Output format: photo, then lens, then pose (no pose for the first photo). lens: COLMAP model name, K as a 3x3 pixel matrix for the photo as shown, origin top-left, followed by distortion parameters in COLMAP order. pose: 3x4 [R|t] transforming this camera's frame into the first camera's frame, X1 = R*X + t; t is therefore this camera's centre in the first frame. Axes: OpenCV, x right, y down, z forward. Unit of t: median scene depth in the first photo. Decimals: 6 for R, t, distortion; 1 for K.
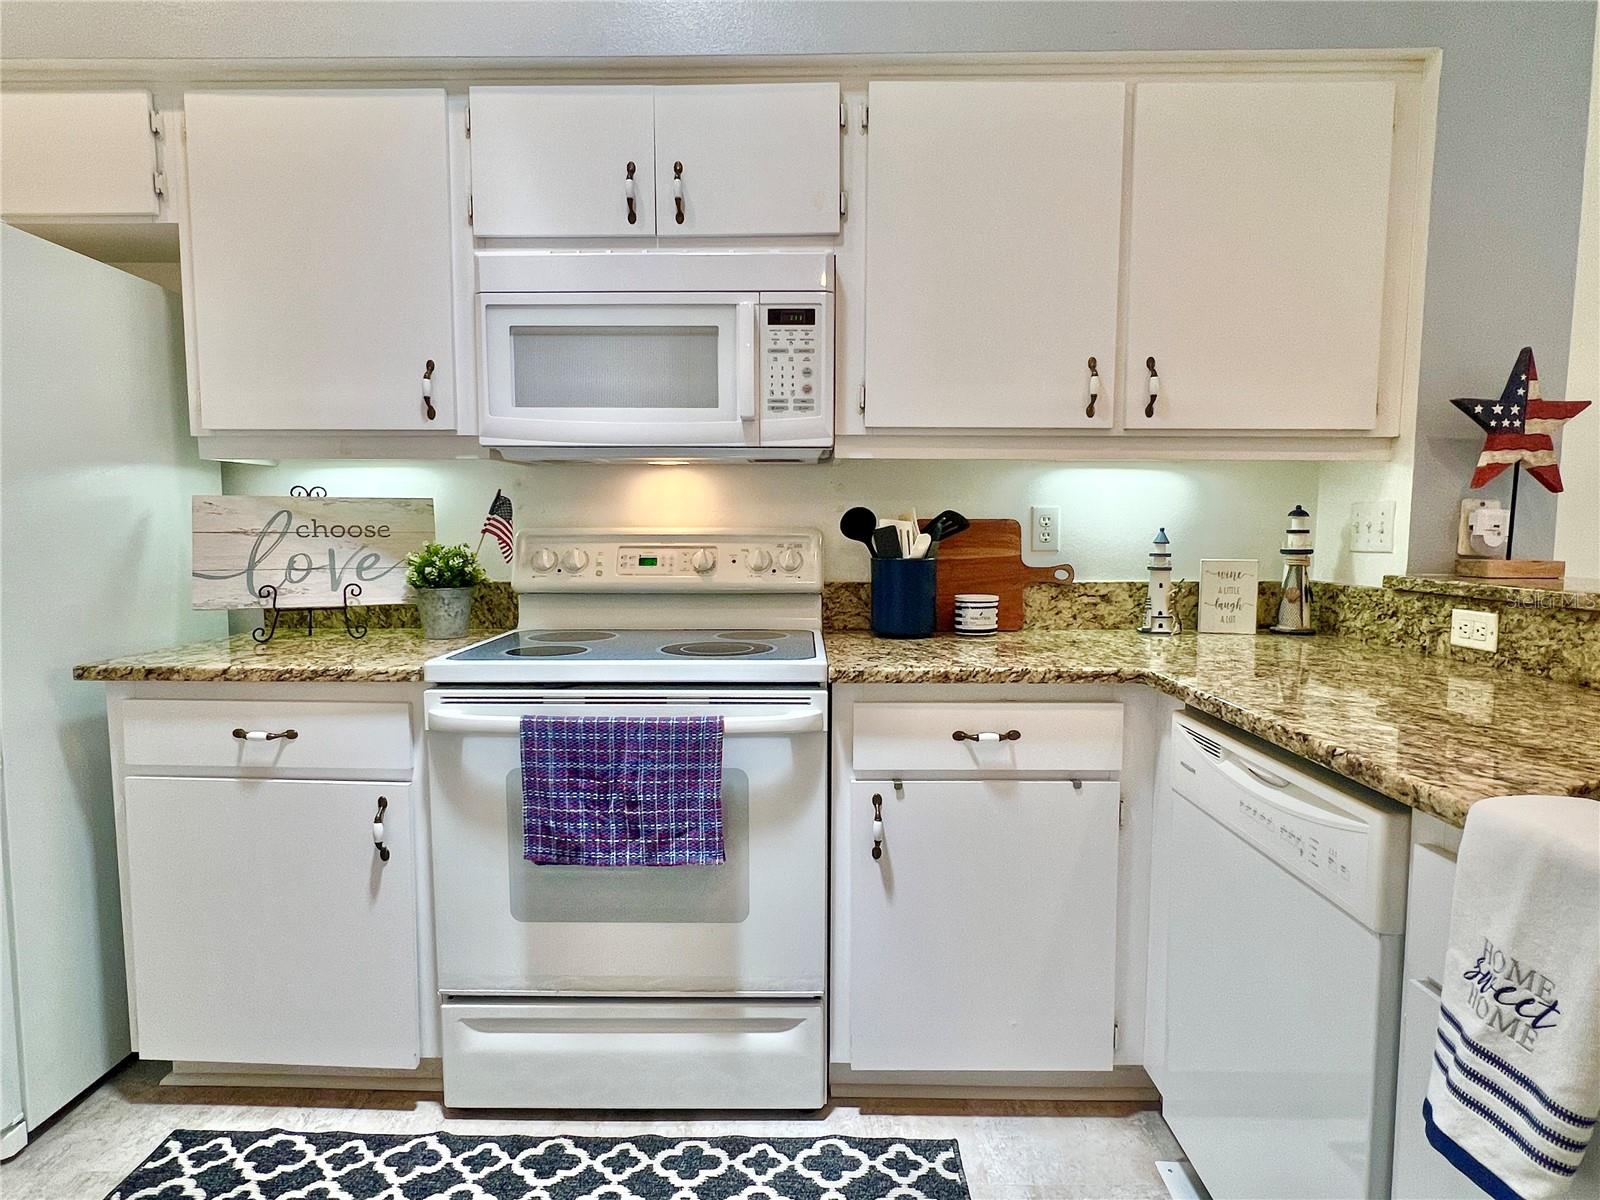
lens RADIAL K [[919.4, 0, 794.9], [0, 919.4, 608.0], [0, 0, 1]] dist [-0.001143, -0.000094]
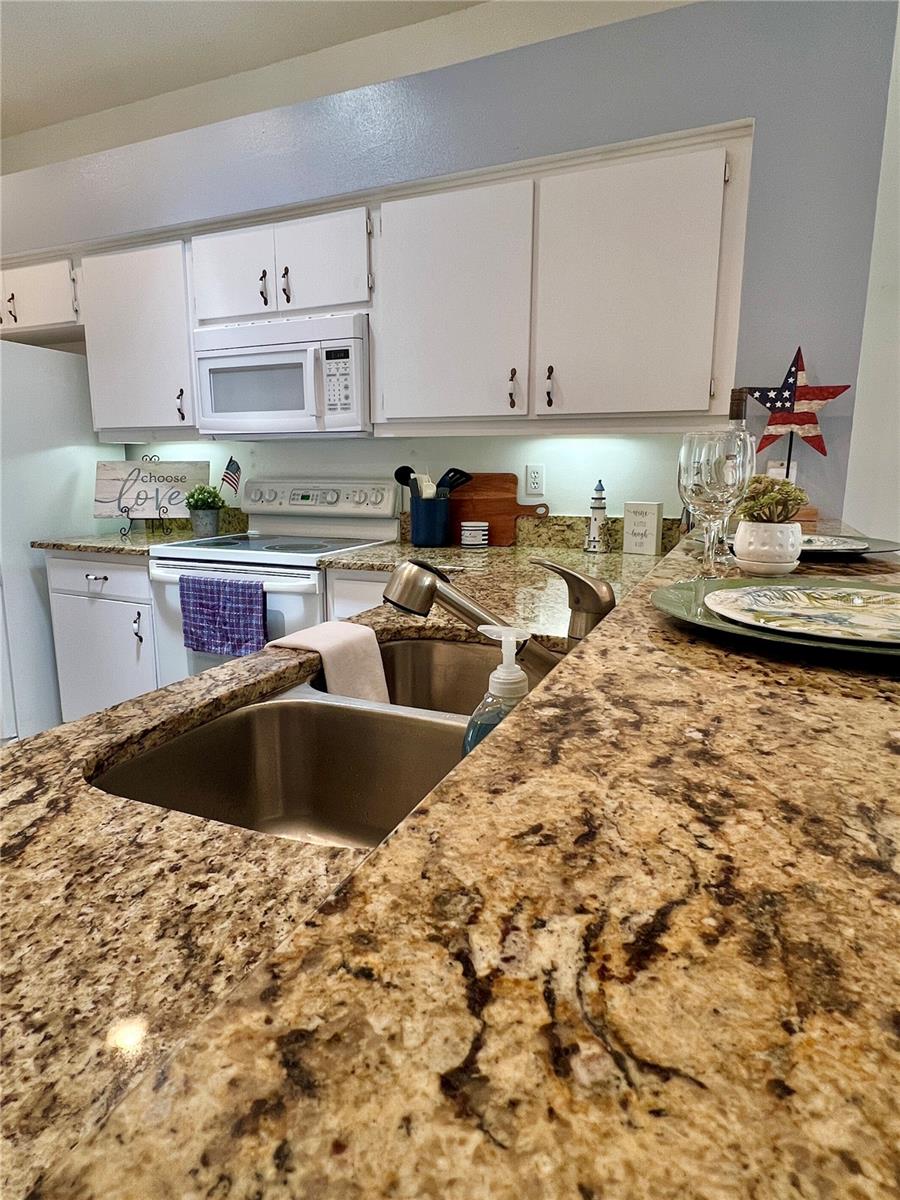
lens RADIAL K [[689.5, 0, 441.4], [0, 689.5, 594.1], [0, 0, 1]] dist [-0.001143, -0.000094]
pose [[0.922168, 0.069320, -0.380527, 0.696385], [-0.034011, 0.994531, 0.098750, -0.006940], [0.385291, -0.078122, 0.919482, -0.139791]]
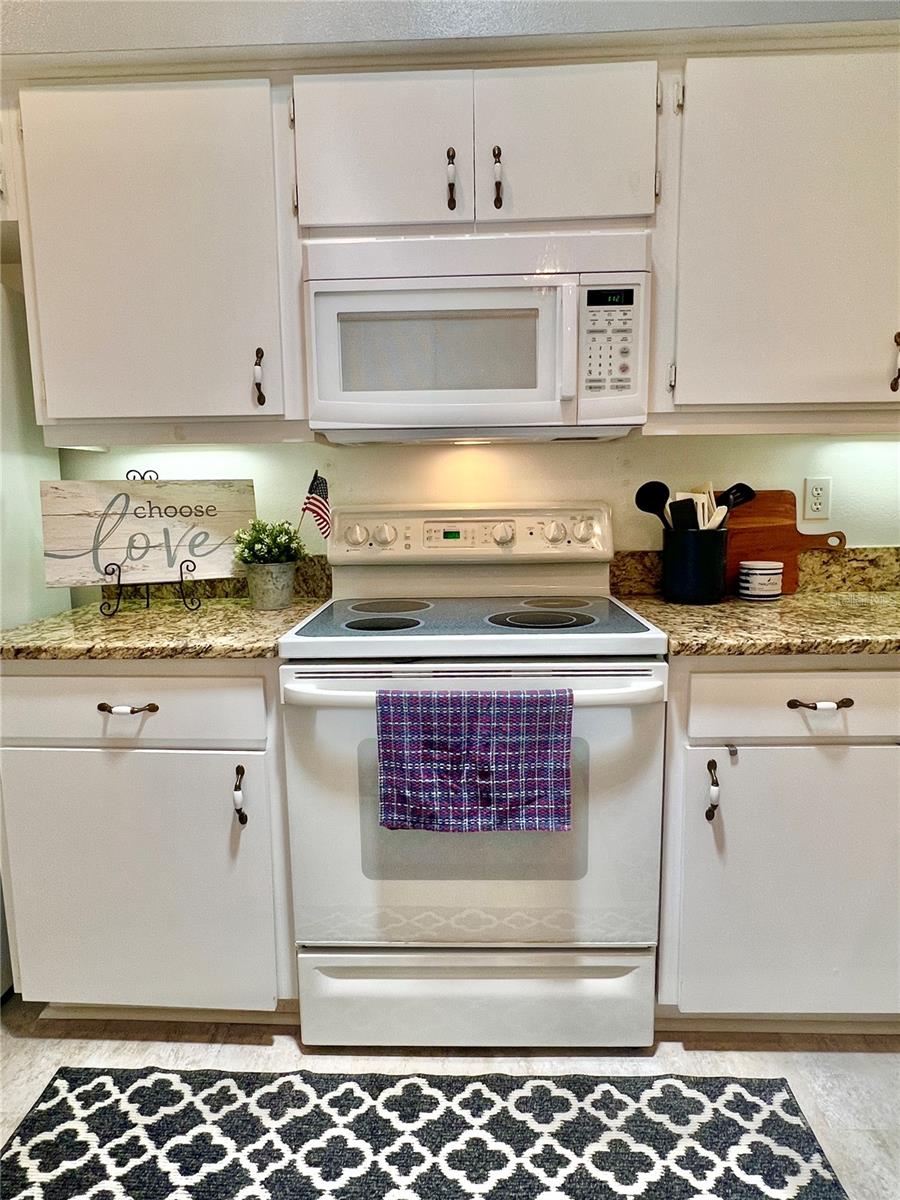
lens RADIAL K [[724.0, 0, 447.9], [0, 724.0, 596.6], [0, 0, 1]] dist [-0.001555, -0.001106]
pose [[0.999677, -0.012708, -0.021986, -0.173057], [0.013866, 0.998480, 0.053342, -0.027597], [0.021275, -0.053629, 0.998334, 0.167826]]
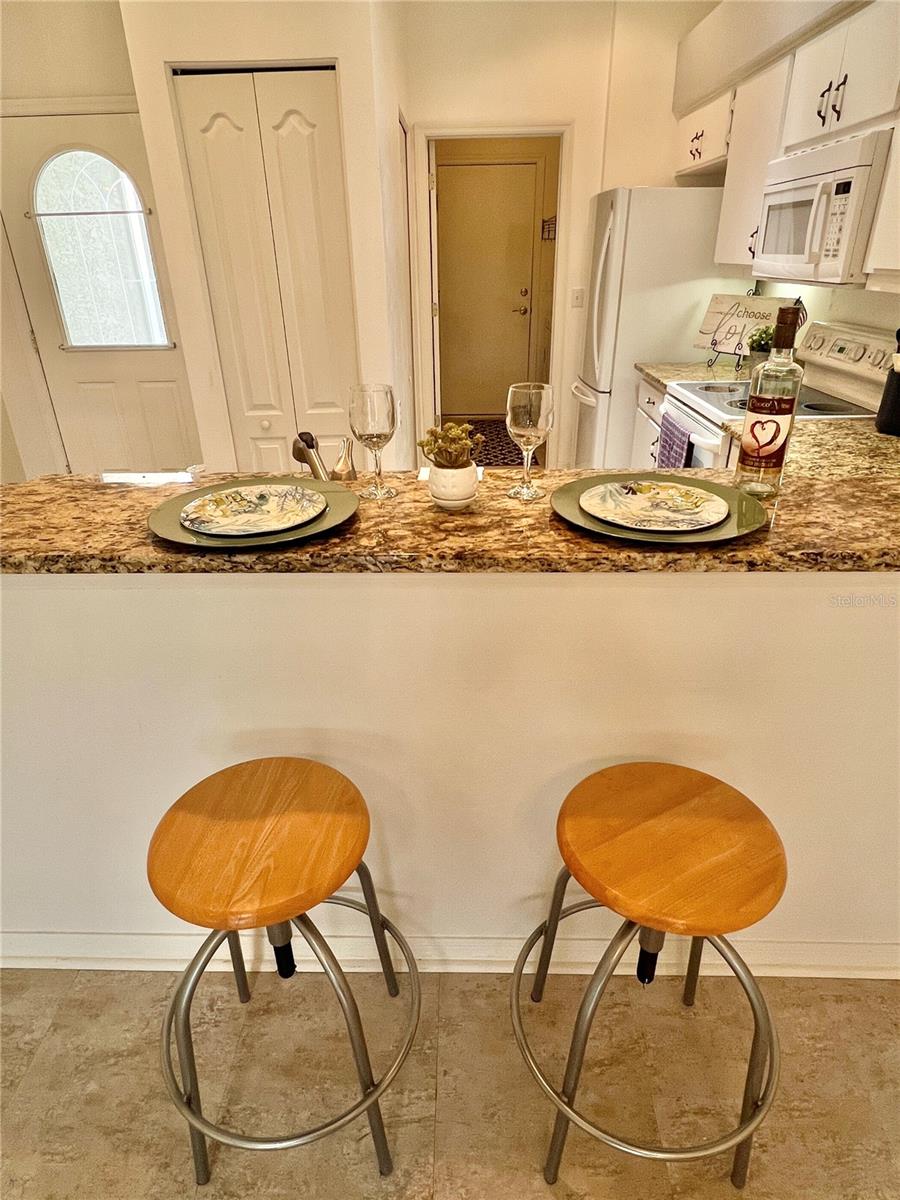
lens RADIAL K [[689.5, 0, 441.4], [0, 689.5, 594.1], [0, 0, 1]] dist [-0.001143, -0.000094]
pose [[-0.014123, 0.442854, -0.896483, 1.297168], [-0.071652, 0.893819, 0.442667, -0.177812], [0.997330, 0.070486, 0.019108, 0.379857]]
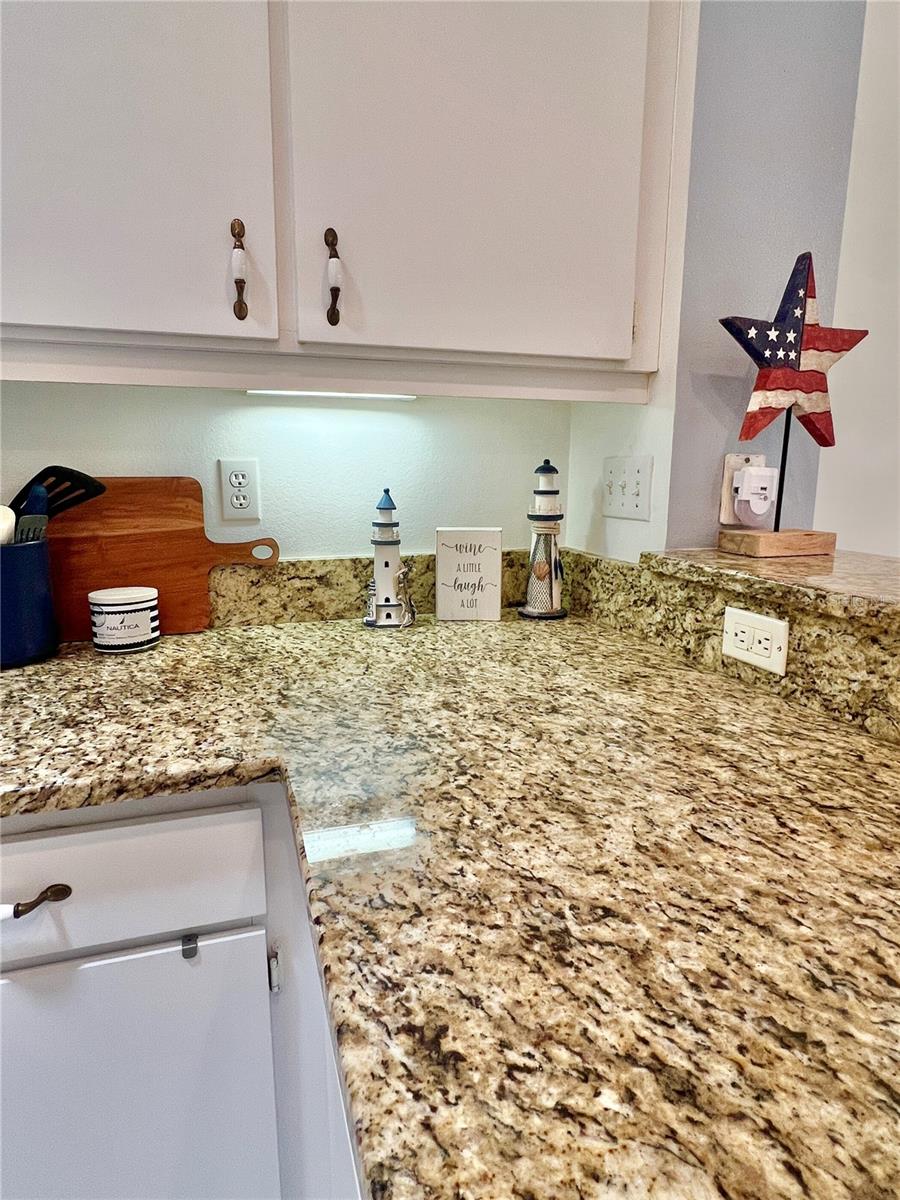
lens RADIAL K [[689.5, 0, 441.4], [0, 689.5, 594.1], [0, 0, 1]] dist [-0.001143, -0.000094]
pose [[0.951272, -0.056306, 0.303168, 0.308262], [0.027553, 0.994775, 0.098301, -0.064165], [-0.307119, -0.085158, 0.947853, 0.507038]]
